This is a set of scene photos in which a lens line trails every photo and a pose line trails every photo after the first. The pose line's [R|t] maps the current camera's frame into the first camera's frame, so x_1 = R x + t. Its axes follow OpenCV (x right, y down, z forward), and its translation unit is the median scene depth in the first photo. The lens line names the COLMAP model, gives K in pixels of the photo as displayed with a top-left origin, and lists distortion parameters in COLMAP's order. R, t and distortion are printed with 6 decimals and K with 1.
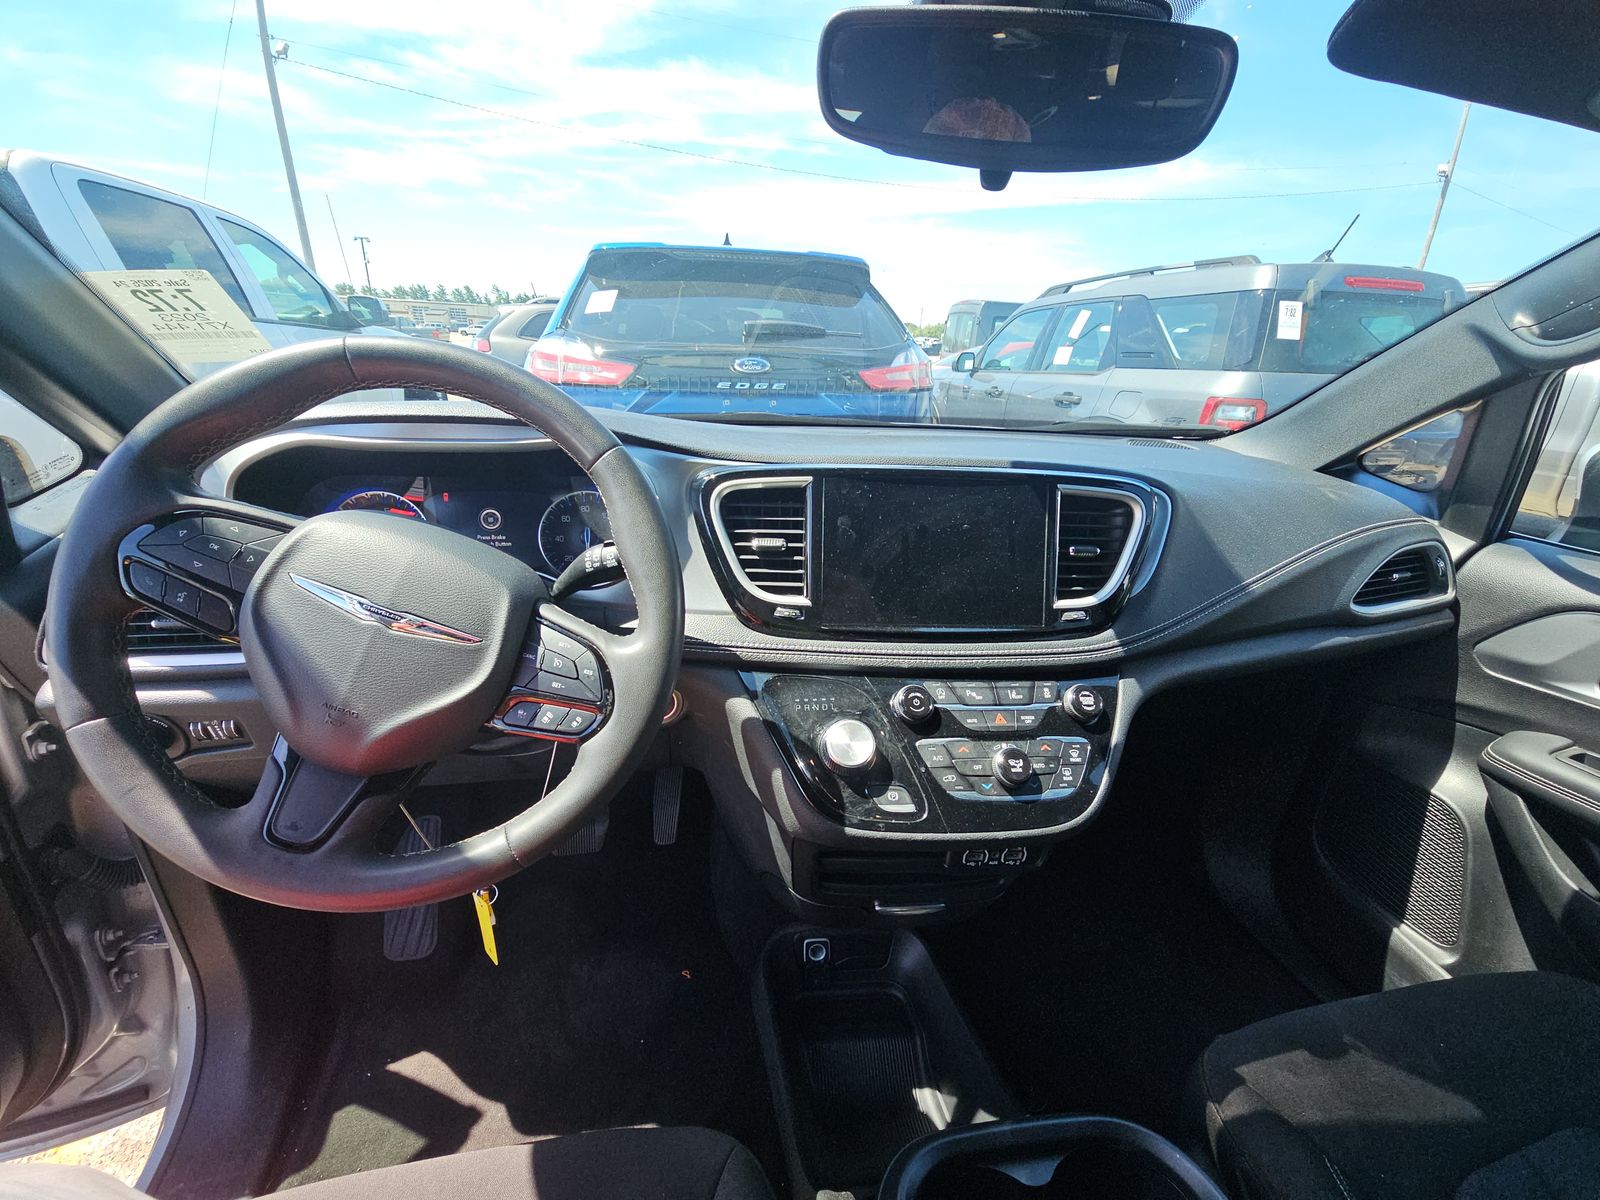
lens RADIAL K [[640.5, 0, 805.8], [0, 640.5, 607.8], [0, 0, 1]] dist [0.000520, -0.002566]
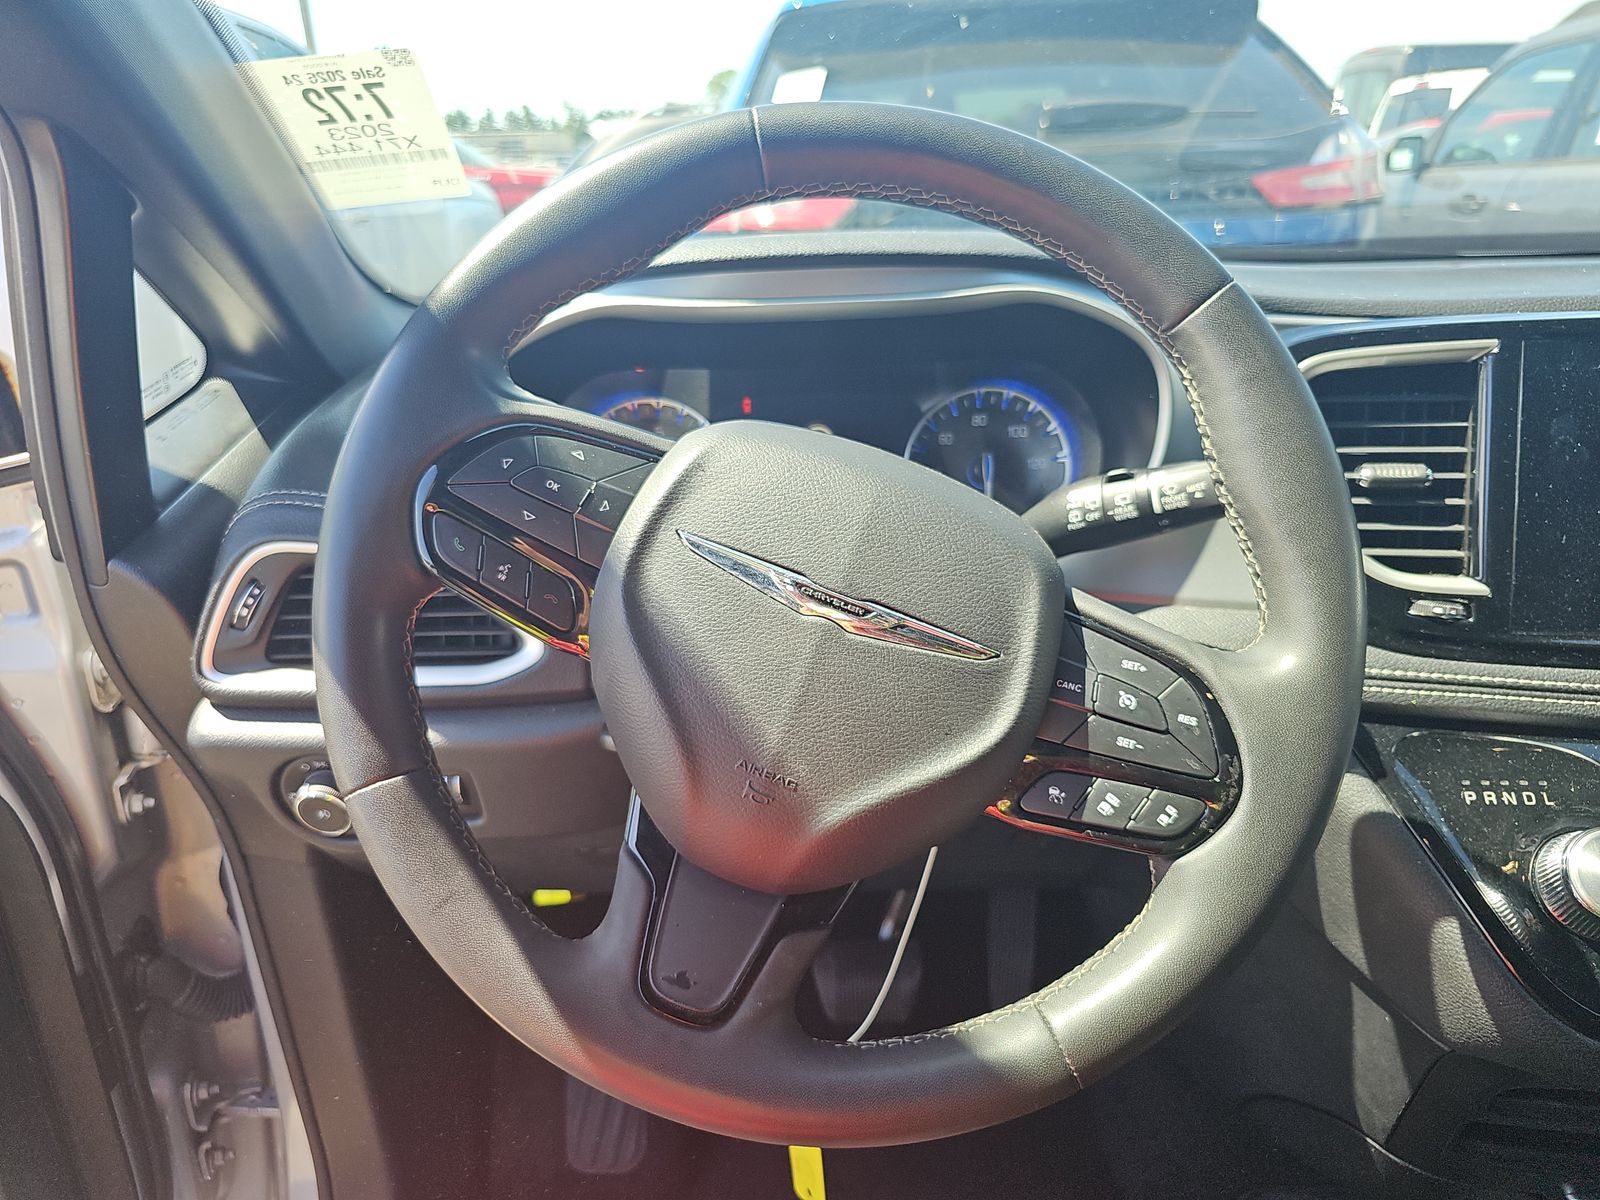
lens RADIAL K [[1054.9, 0, 800.5], [0, 1054.9, 597.4], [0, 0, 1]] dist [0.005767, -0.001791]
pose [[0.978826, 0.006671, -0.204586, -0.351152], [-0.007435, 0.999968, -0.002966, 0.004779], [0.204559, 0.004424, 0.978844, 0.075128]]
